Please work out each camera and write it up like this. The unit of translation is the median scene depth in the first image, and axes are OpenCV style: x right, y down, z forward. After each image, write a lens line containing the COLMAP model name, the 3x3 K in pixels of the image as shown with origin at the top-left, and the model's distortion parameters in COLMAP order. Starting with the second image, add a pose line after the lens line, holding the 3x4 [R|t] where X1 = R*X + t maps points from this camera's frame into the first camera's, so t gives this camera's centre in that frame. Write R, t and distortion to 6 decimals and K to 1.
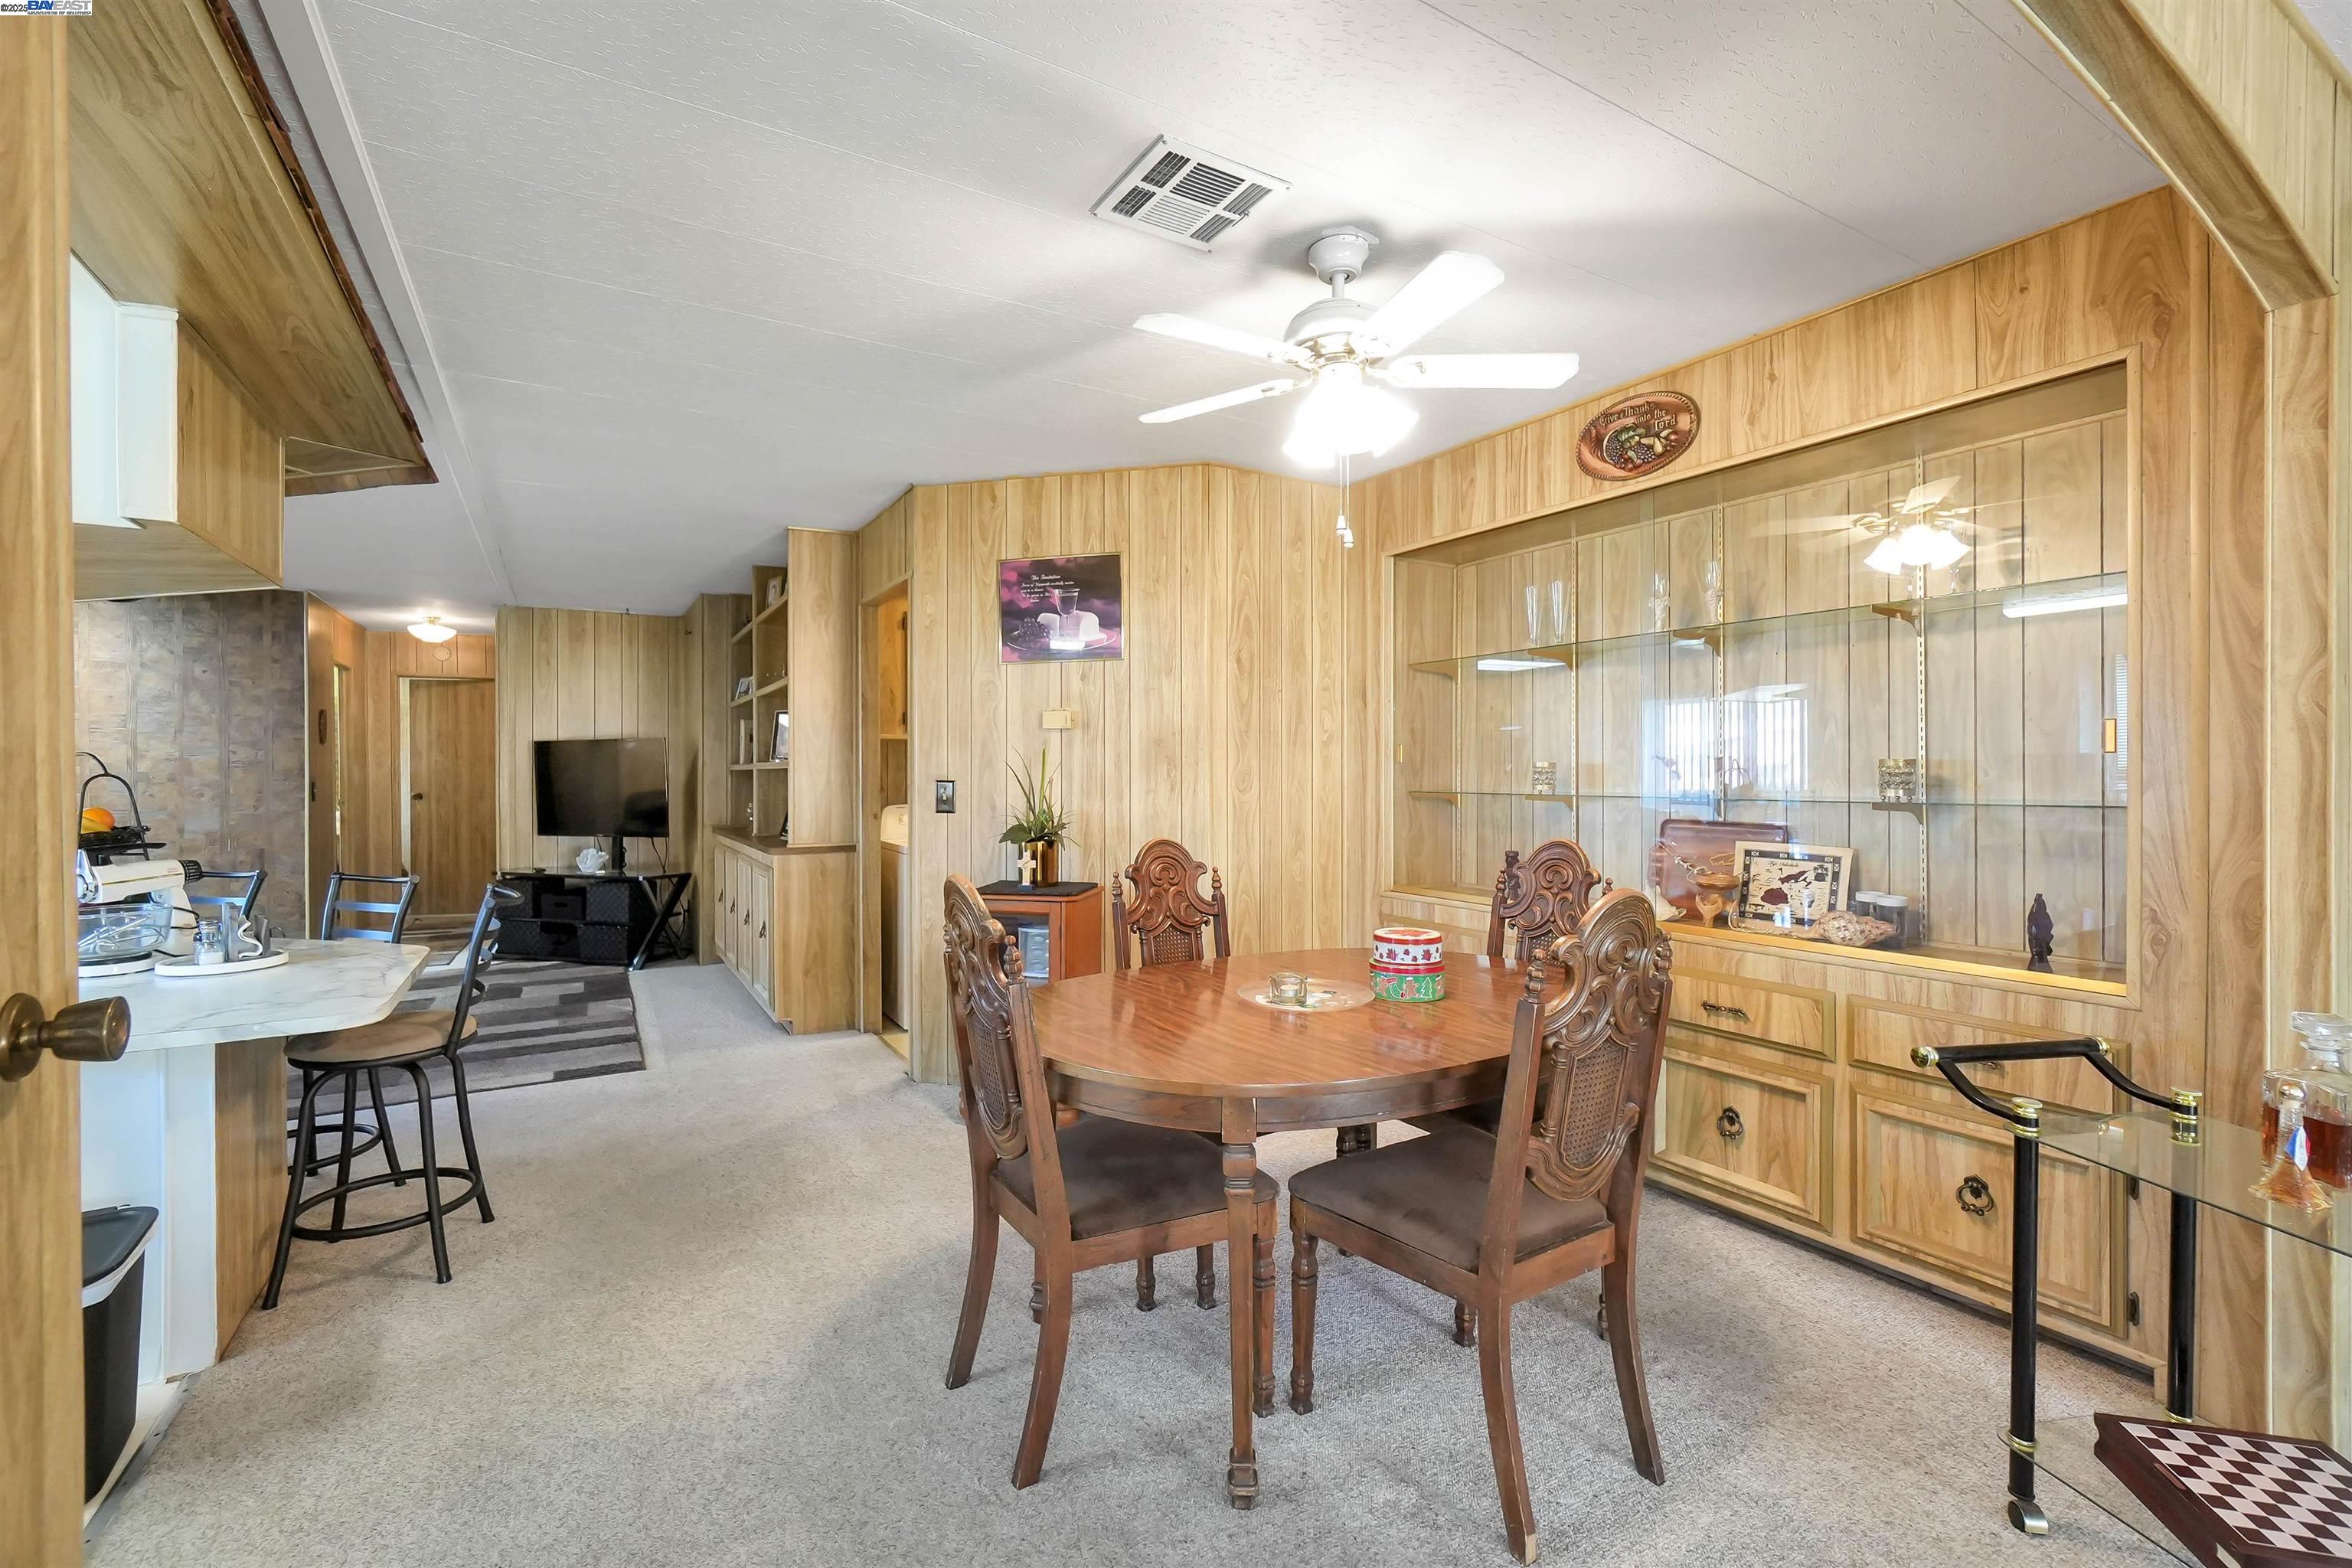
lens RADIAL K [[1013.2, 0, 1179.3], [0, 1013.2, 770.2], [0, 0, 1]] dist [-0.001167, 0.000105]
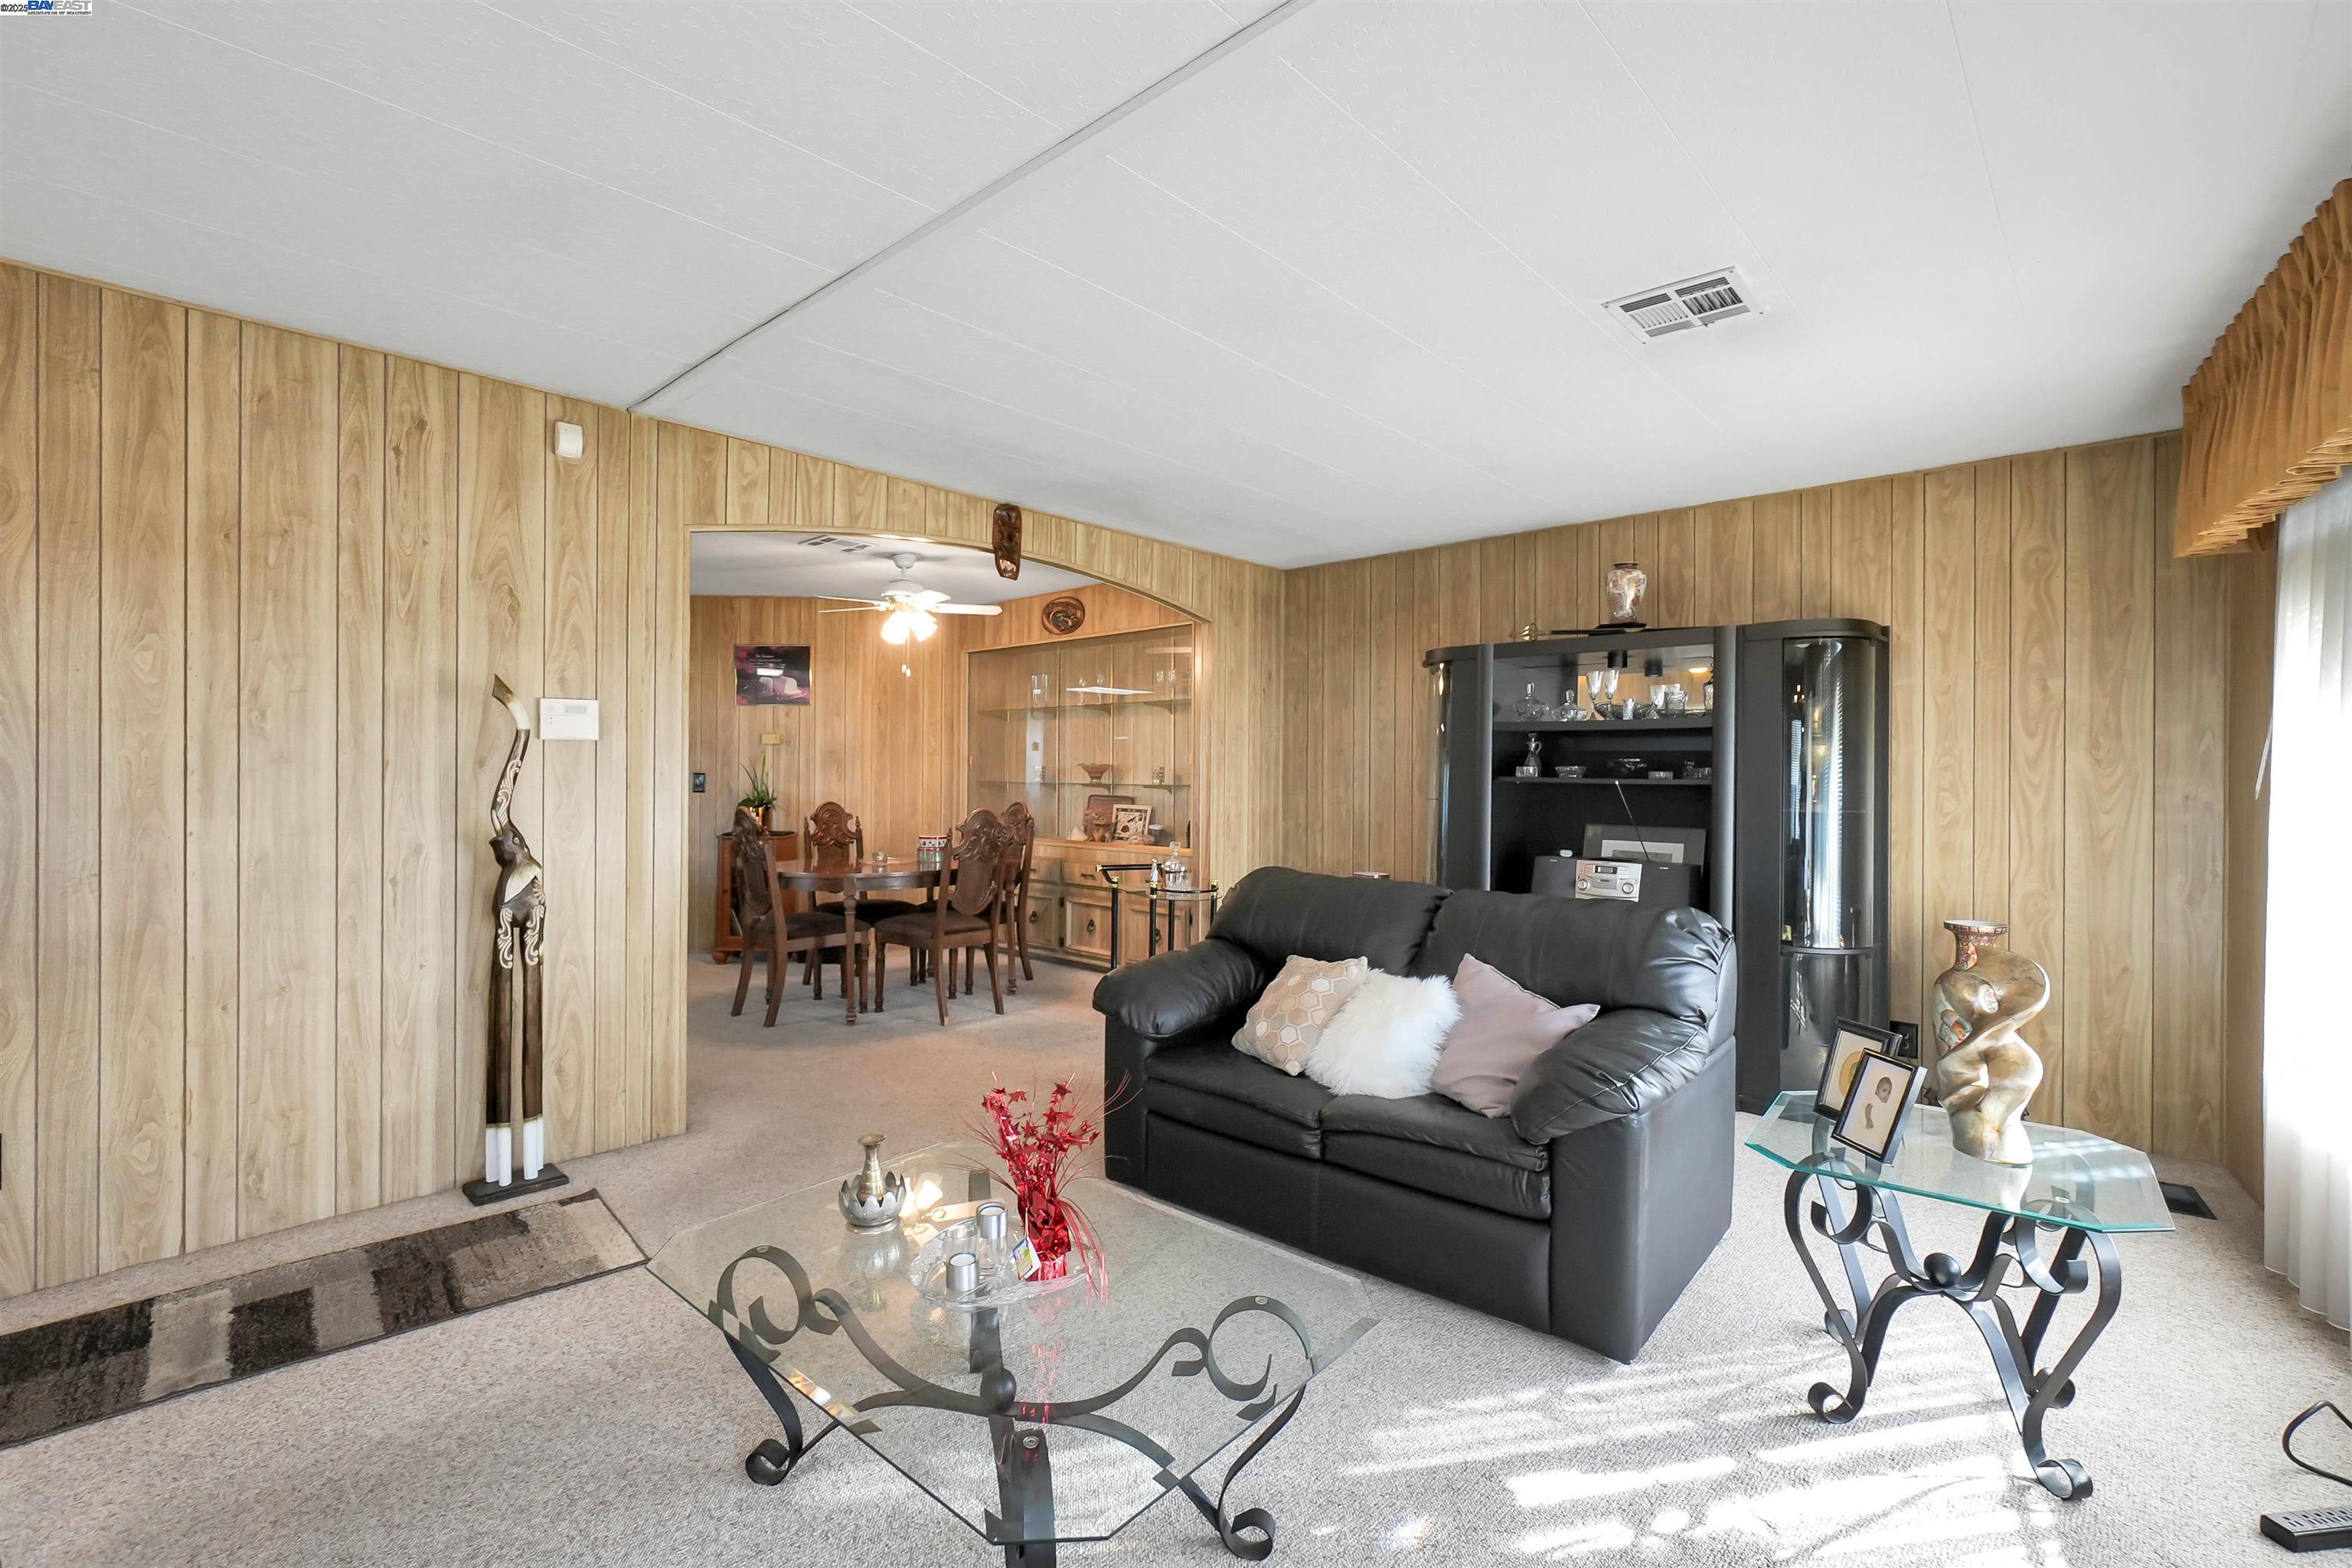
lens RADIAL K [[1044.8, 0, 1172.7], [0, 1044.8, 775.8], [0, 0, 1]] dist [-0.007496, -0.000025]
pose [[0.962373, 0.009037, 0.271583, 0.057561], [-0.009406, 0.999956, 0.000058, 0.007127], [-0.271570, -0.002610, 0.962415, -0.911698]]
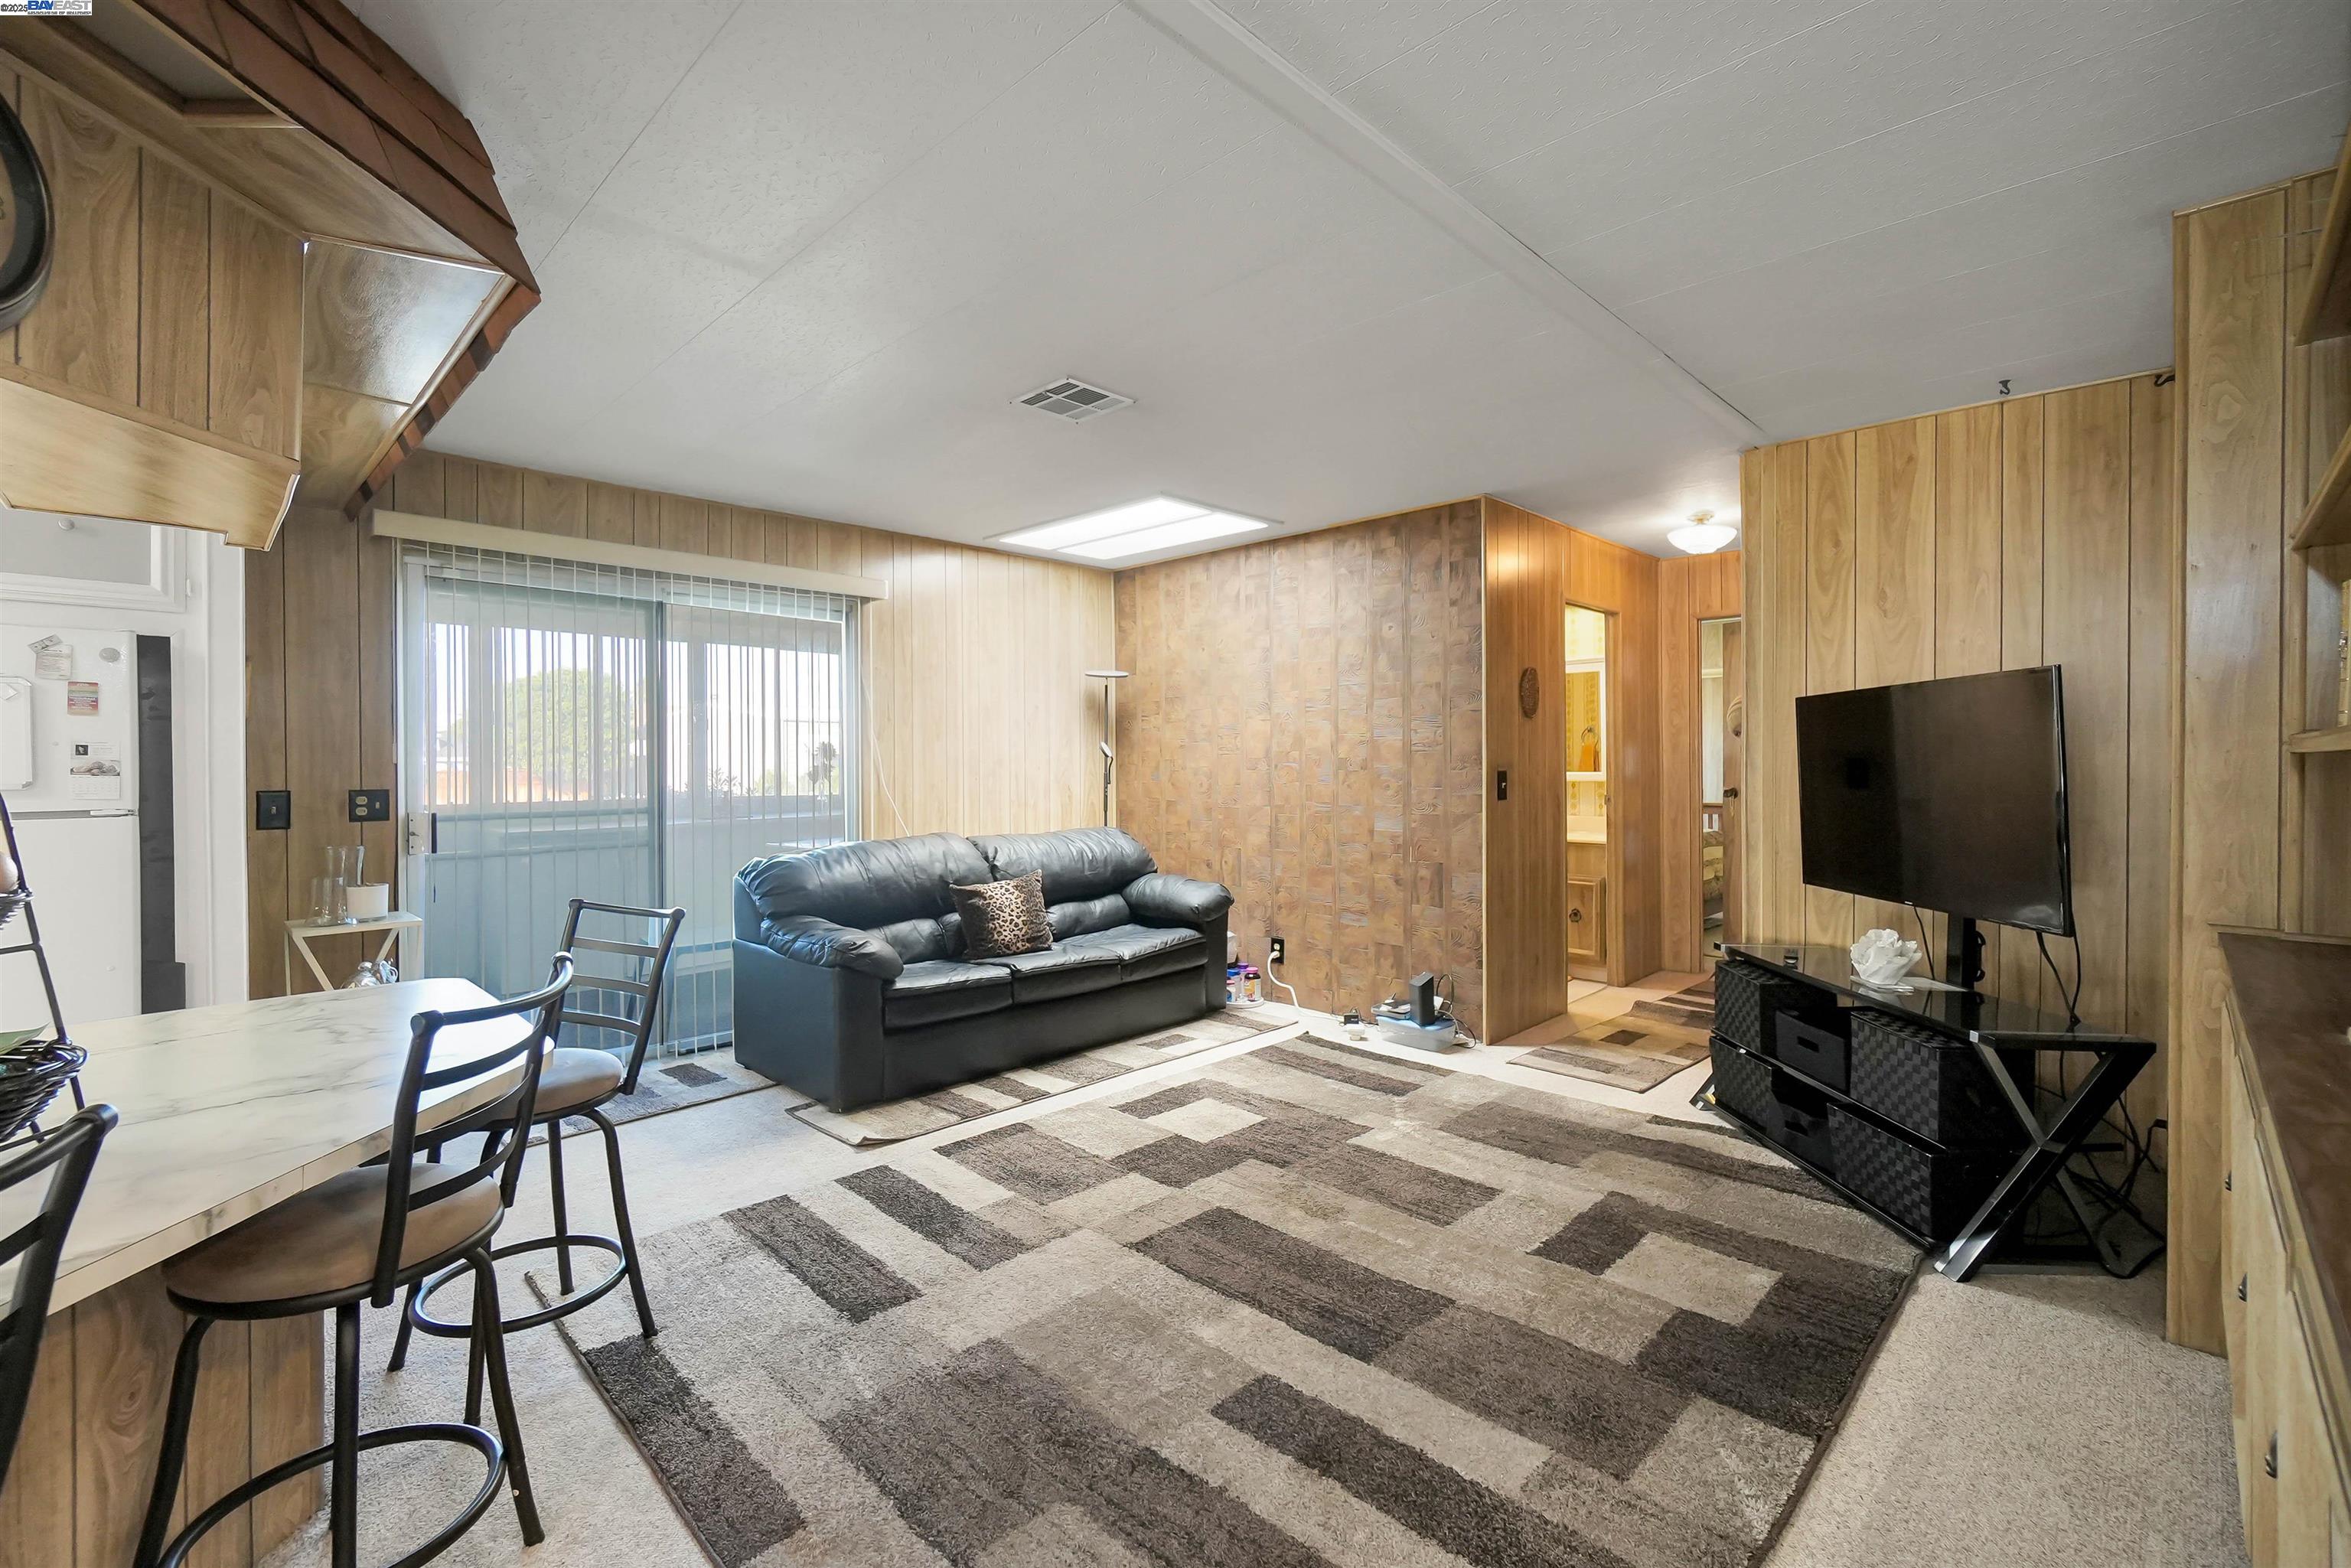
lens RADIAL K [[1015.3, 0, 1173.3], [0, 1015.3, 772.7], [0, 0, 1]] dist [-0.001942, 0.000505]
pose [[0.252786, 0.015399, -0.967400, -0.391381], [-0.000637, 0.999876, 0.015749, 0.001932], [0.967522, -0.003365, 0.252765, 0.999903]]
